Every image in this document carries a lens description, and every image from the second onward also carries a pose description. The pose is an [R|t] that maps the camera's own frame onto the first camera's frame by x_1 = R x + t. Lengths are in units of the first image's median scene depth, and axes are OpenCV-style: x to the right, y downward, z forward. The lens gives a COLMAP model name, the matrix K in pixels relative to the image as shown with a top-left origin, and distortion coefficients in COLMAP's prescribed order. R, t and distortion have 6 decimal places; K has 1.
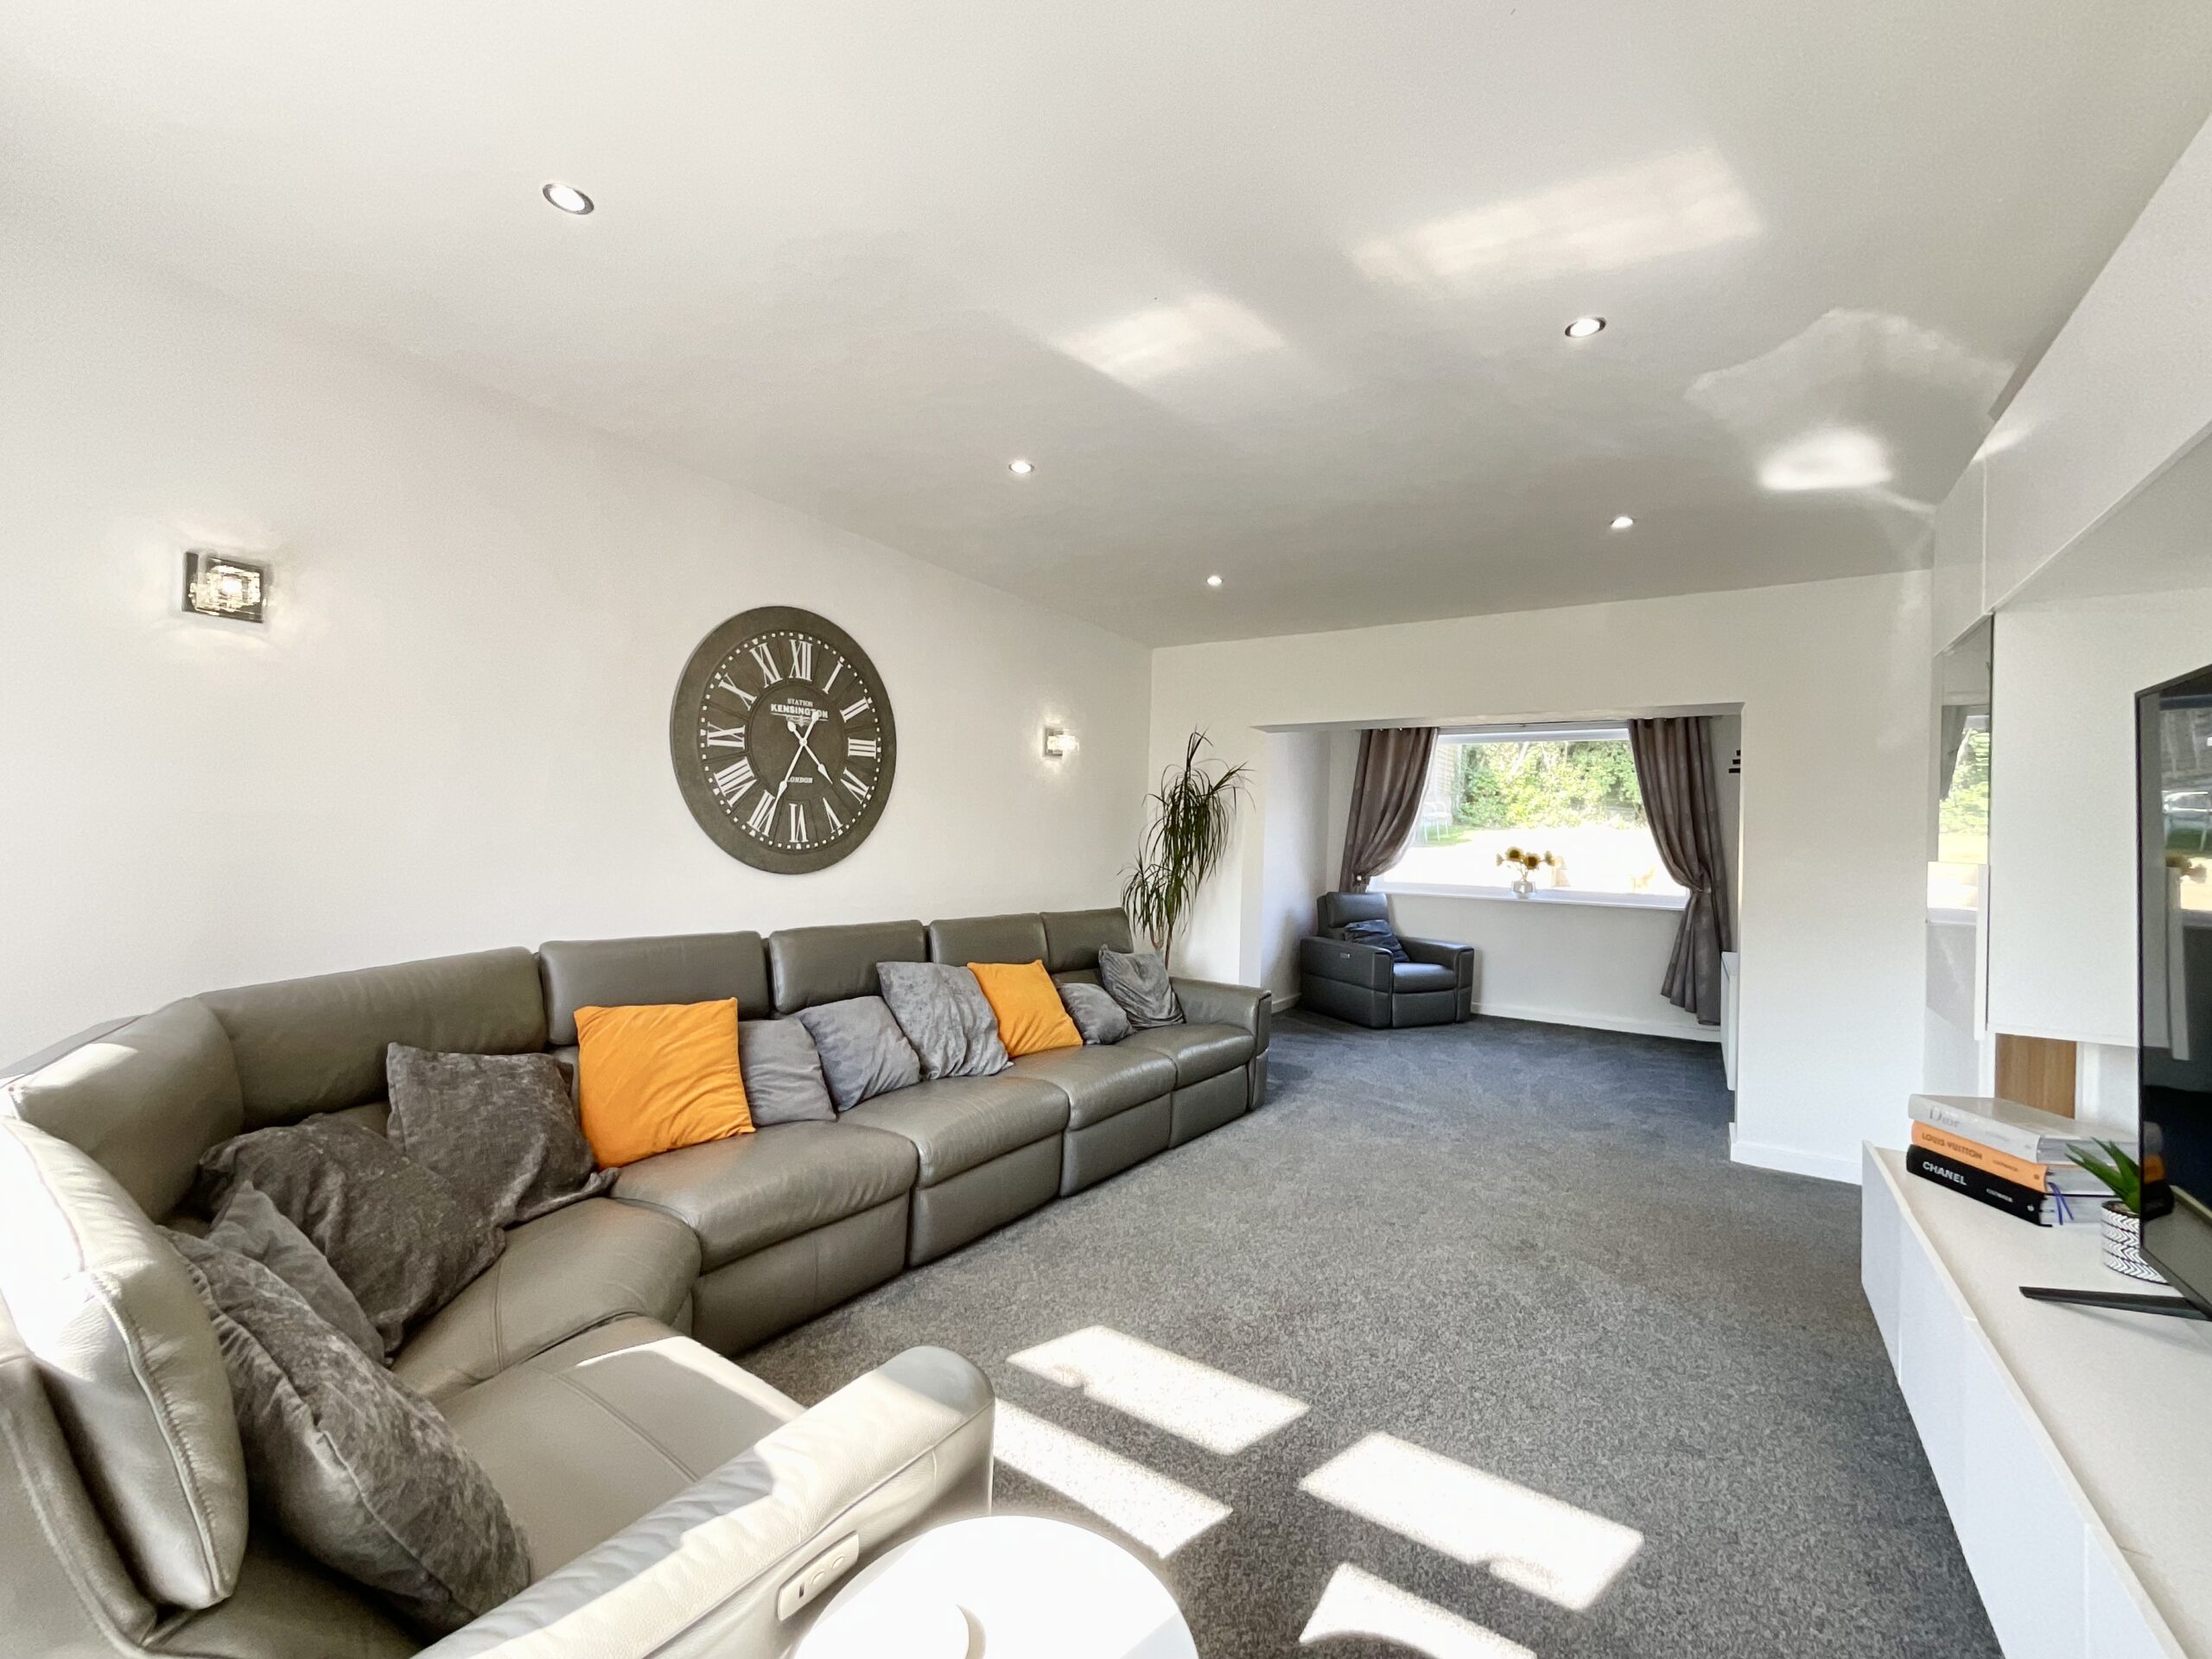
lens RADIAL K [[900.7, 0, 1110.3], [0, 900.7, 833.3], [0, 0, 1]] dist [-0.006737, 0.003808]
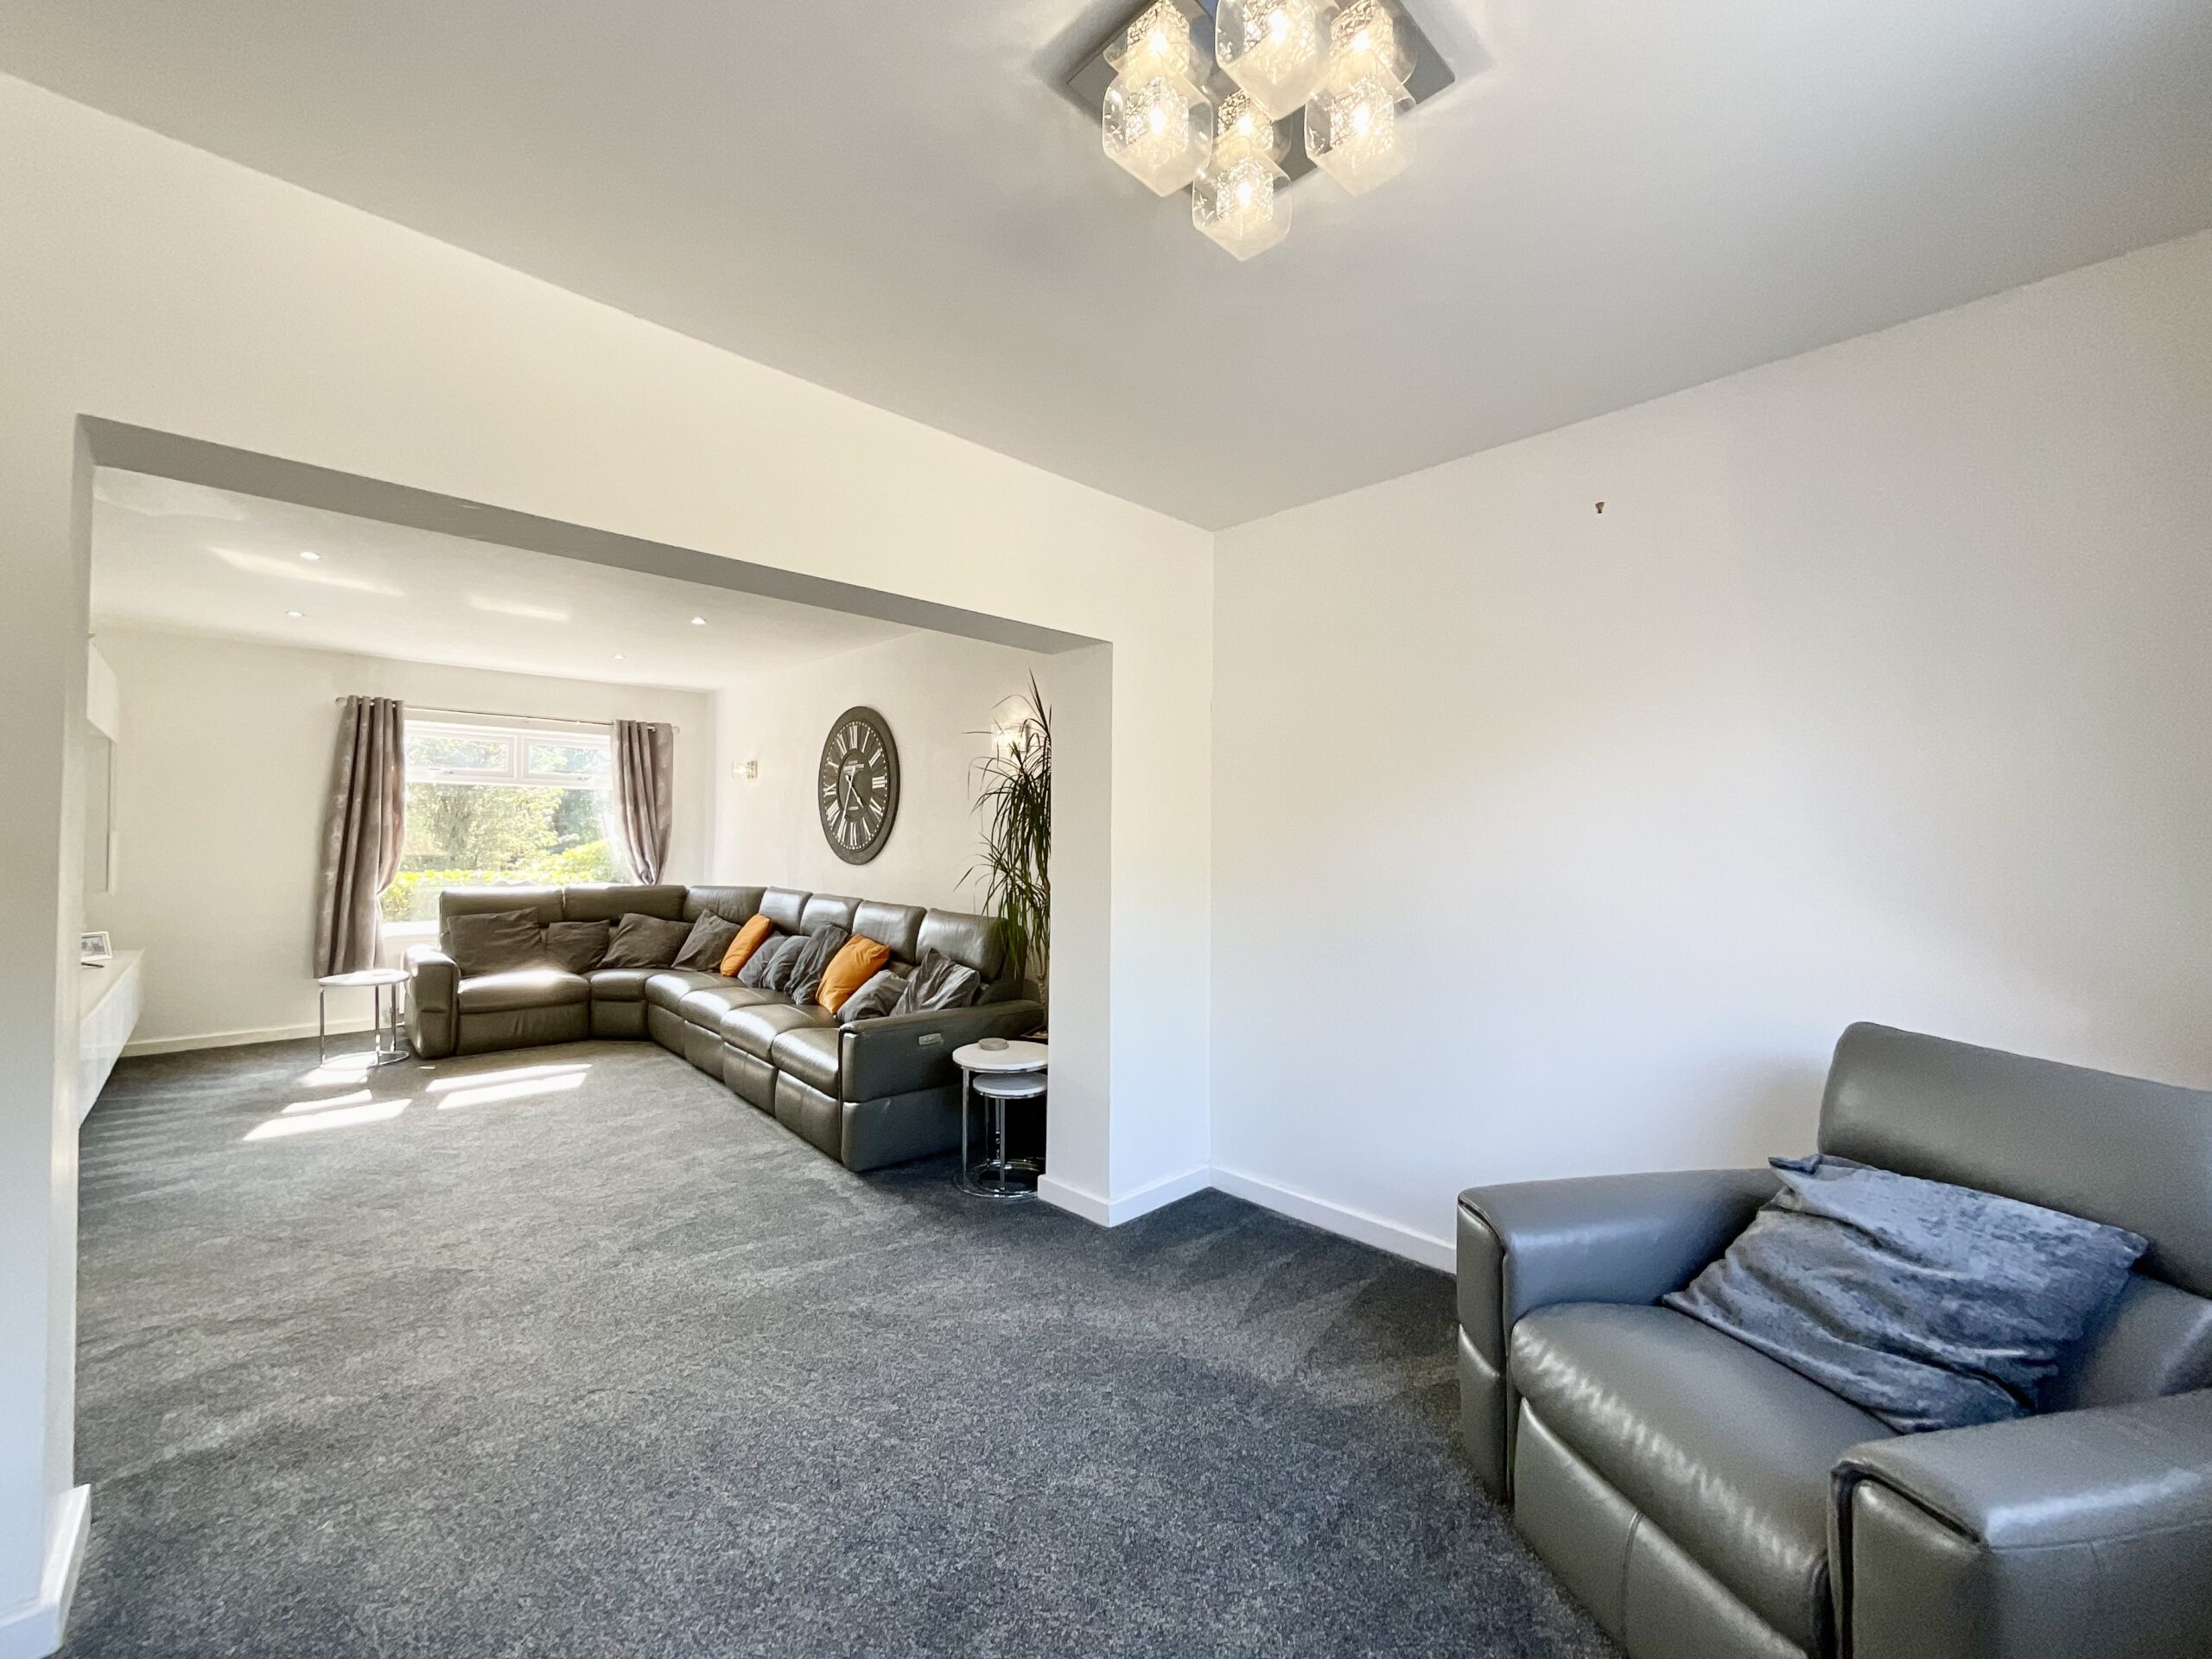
lens RADIAL K [[900.7, 0, 1106.8], [0, 900.7, 841.3], [0, 0, 1]] dist [-0.006737, 0.003808]
pose [[-0.223159, -0.031252, -0.974281, 0.616483], [-0.007394, 0.999511, -0.030368, 0.025690], [0.974754, 0.000427, -0.223281, 0.960027]]
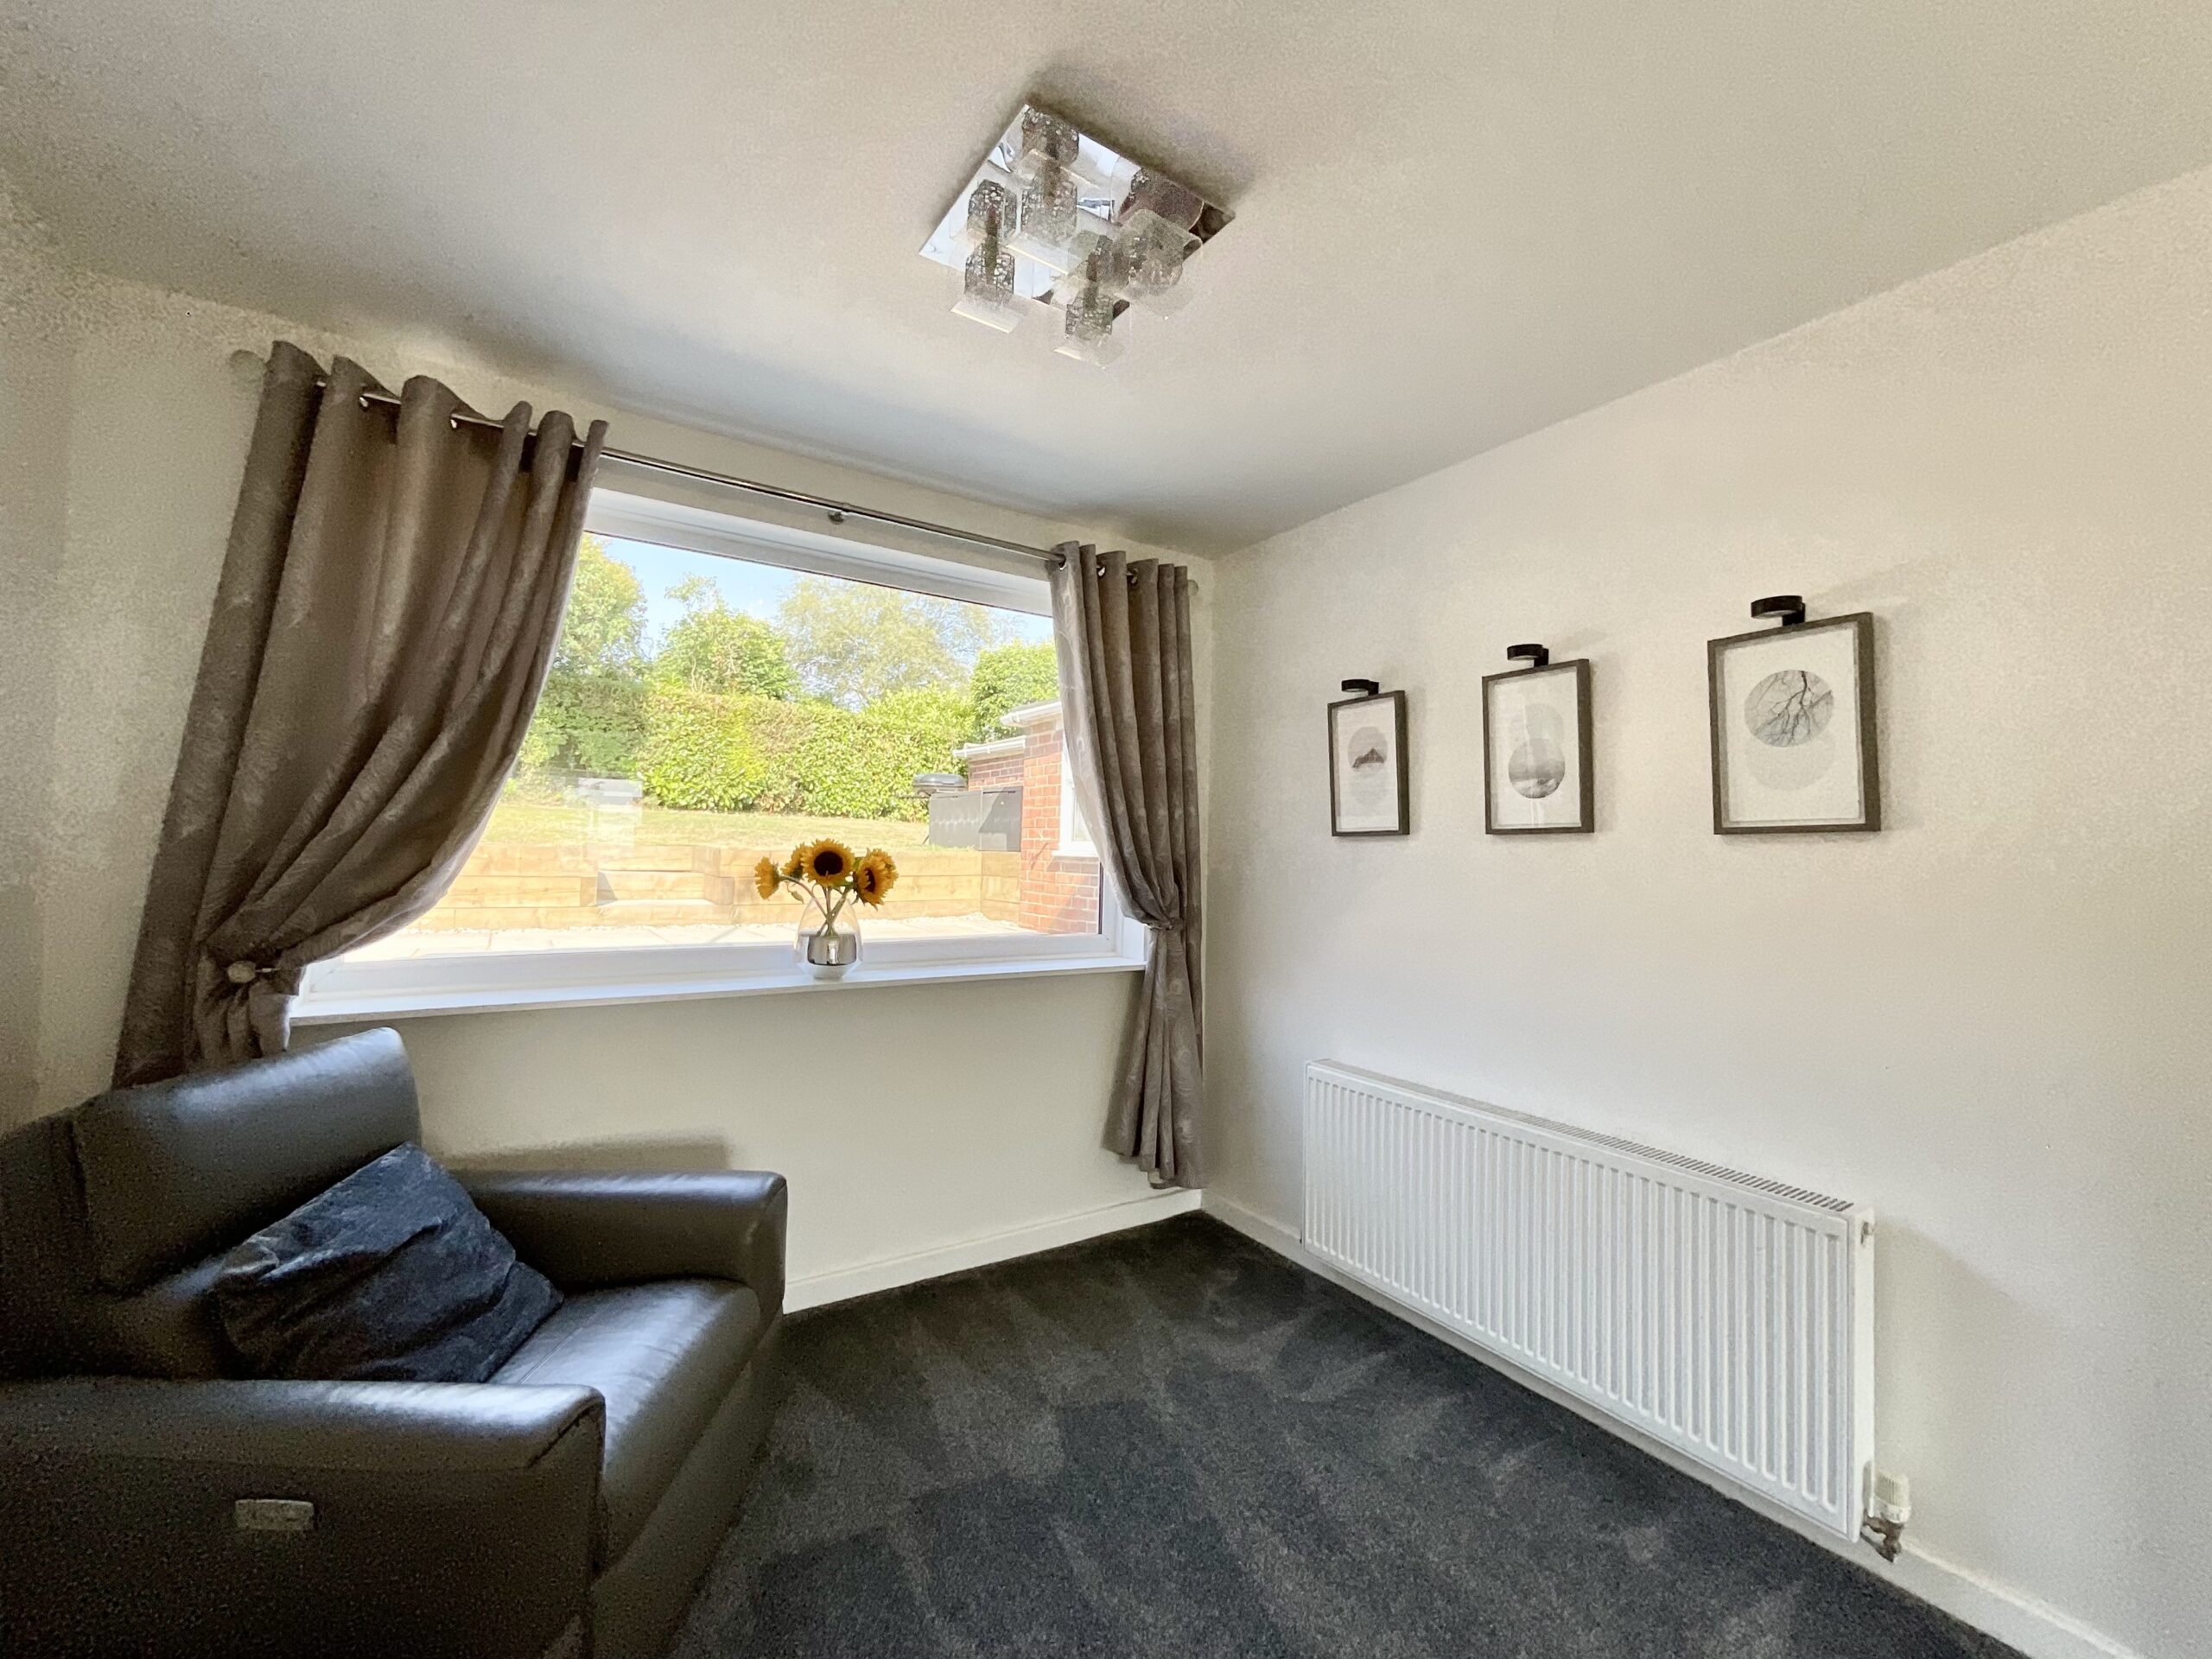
lens RADIAL K [[900.7, 0, 1098.9], [0, 900.7, 823.6], [0, 0, 1]] dist [-0.006737, 0.003808]
pose [[0.409139, 0.008074, 0.912436, 0.179044], [-0.019346, 0.999813, -0.000172, 0.006001], [-0.912267, -0.017581, 0.409219, 0.832063]]
